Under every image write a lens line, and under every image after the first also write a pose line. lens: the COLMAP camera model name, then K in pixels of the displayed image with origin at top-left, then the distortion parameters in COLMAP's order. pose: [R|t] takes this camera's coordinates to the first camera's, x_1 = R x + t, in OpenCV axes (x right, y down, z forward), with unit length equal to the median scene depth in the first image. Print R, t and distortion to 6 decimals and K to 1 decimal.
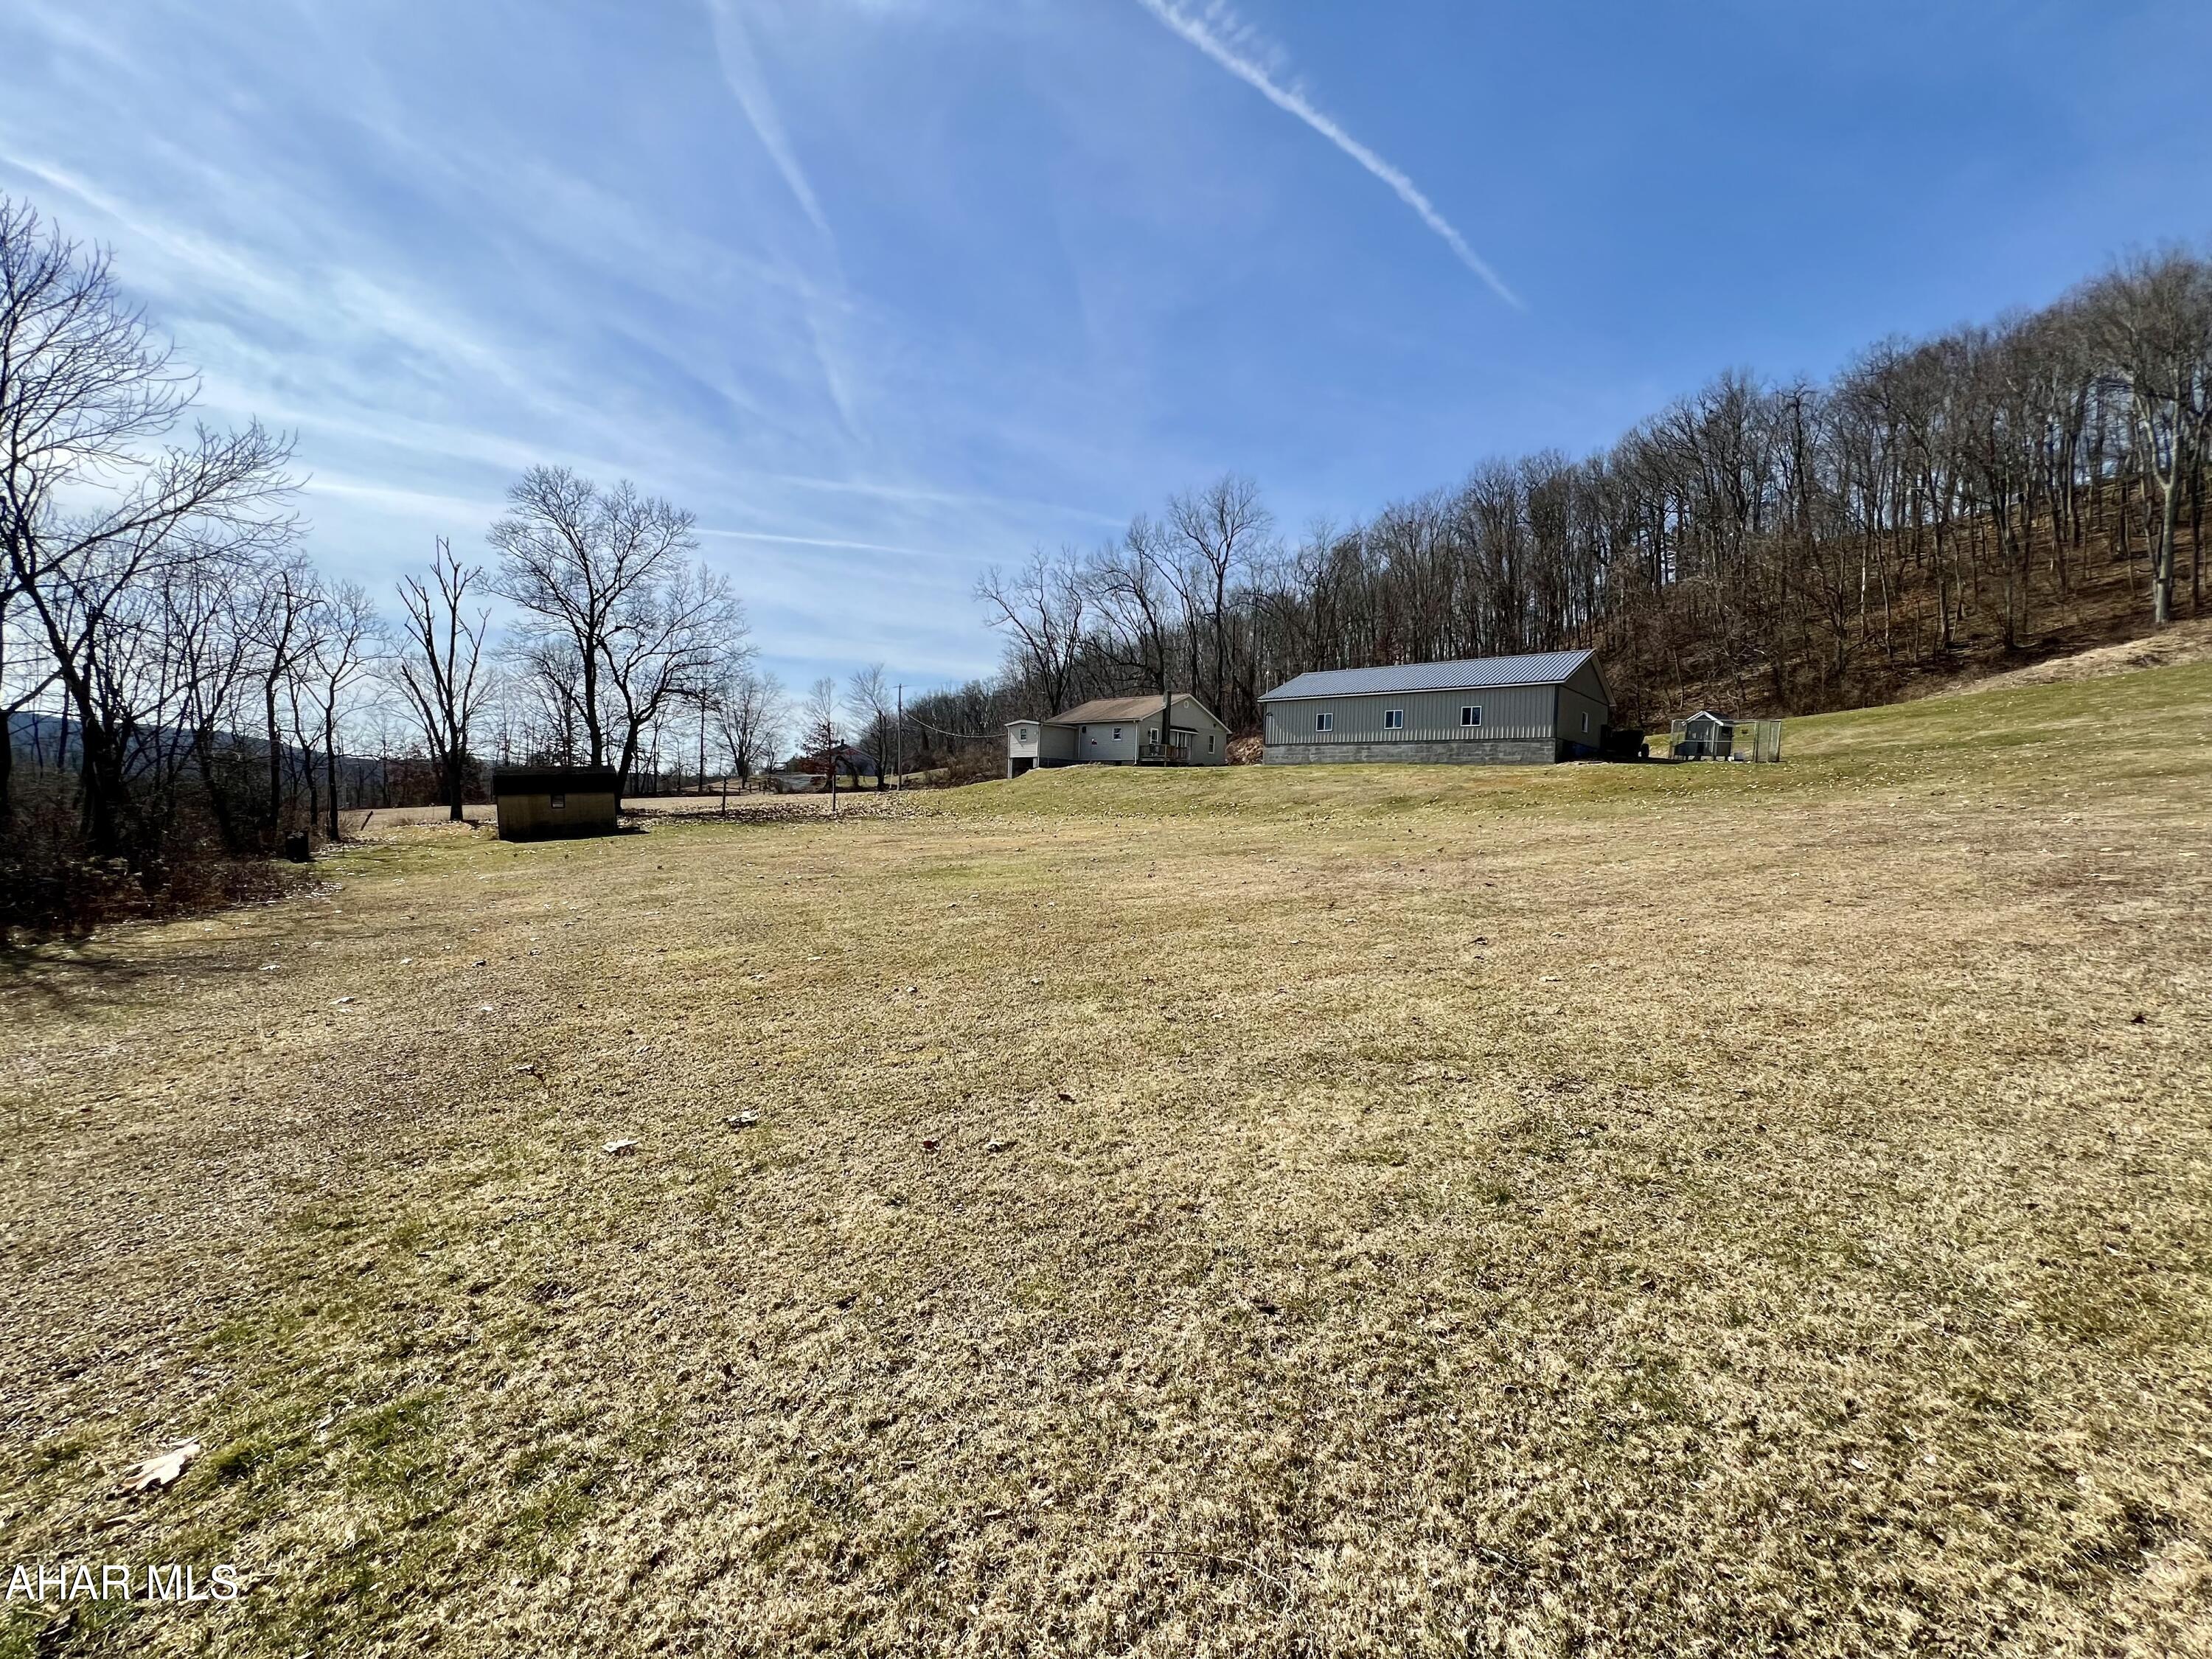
lens RADIAL K [[893.9, 0, 1100.3], [0, 893.9, 819.9], [0, 0, 1]] dist [0.000605, 0.000082]
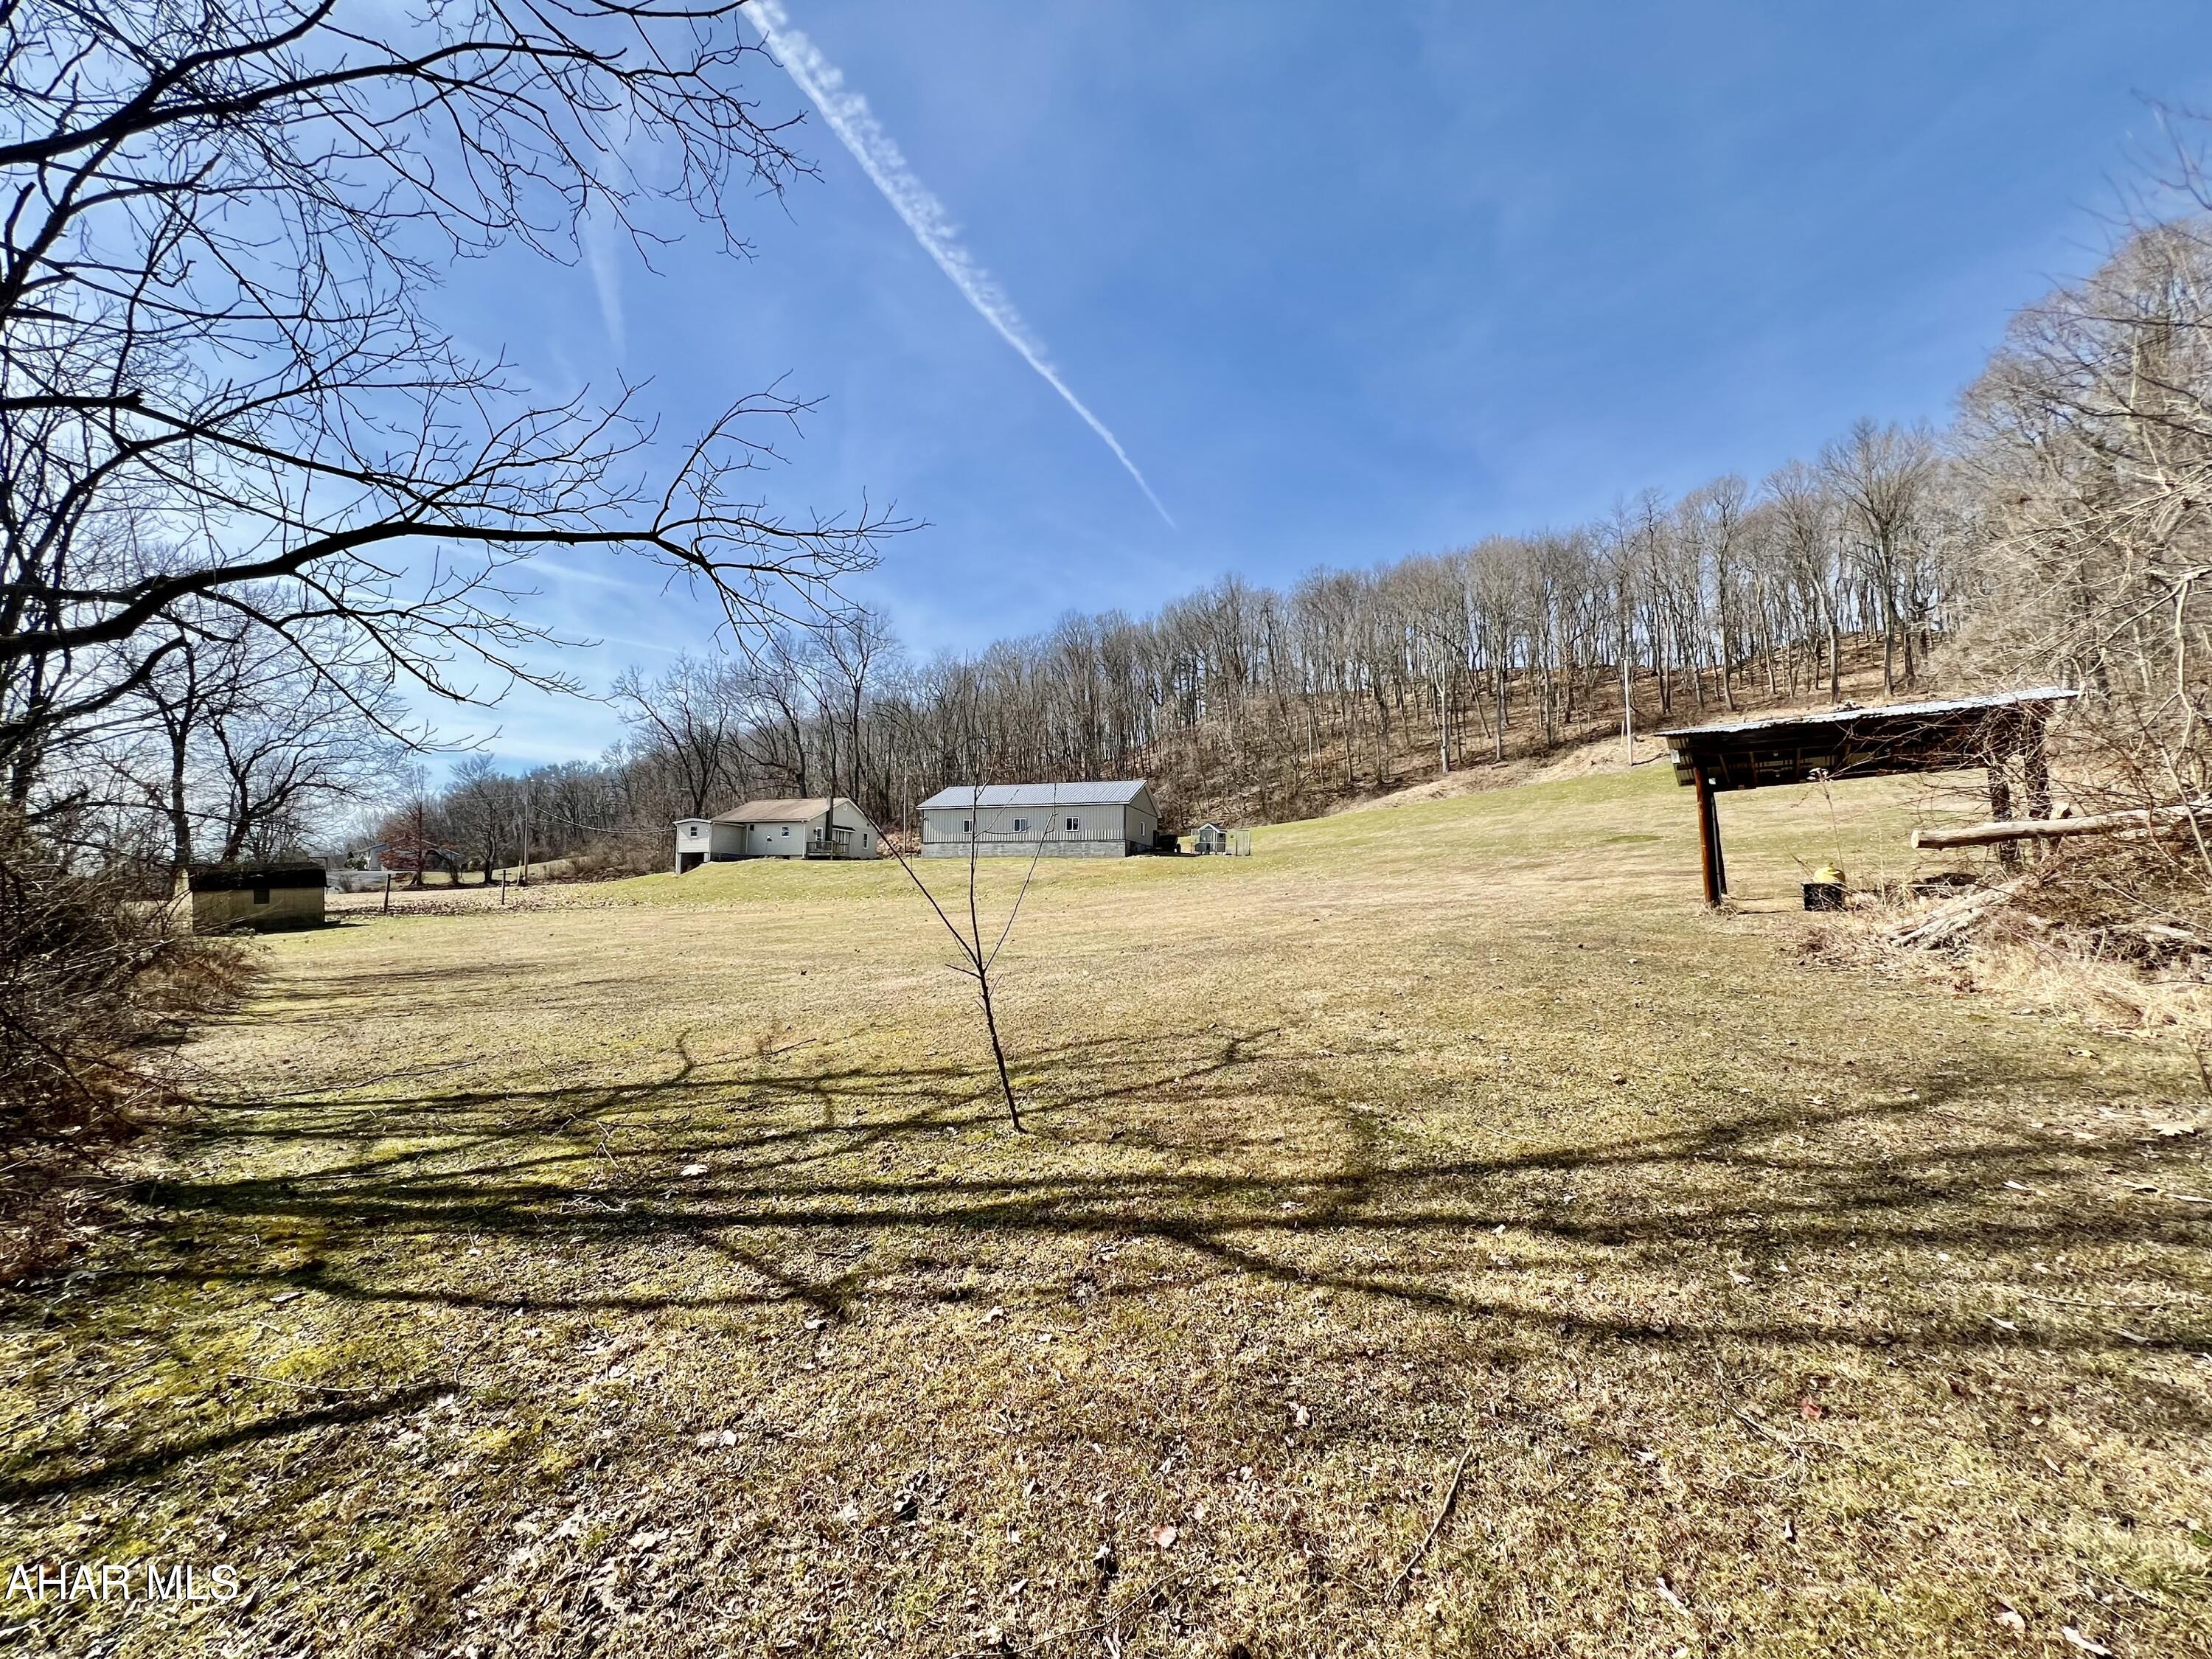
lens RADIAL K [[895.3, 0, 1106.7], [0, 895.3, 835.2], [0, 0, 1]] dist [-0.000442, -0.000012]
pose [[0.903099, 0.006642, 0.429382, -0.099716], [0.030282, 0.996406, -0.079102, 0.010832], [-0.428364, 0.084440, 0.899652, -0.204764]]
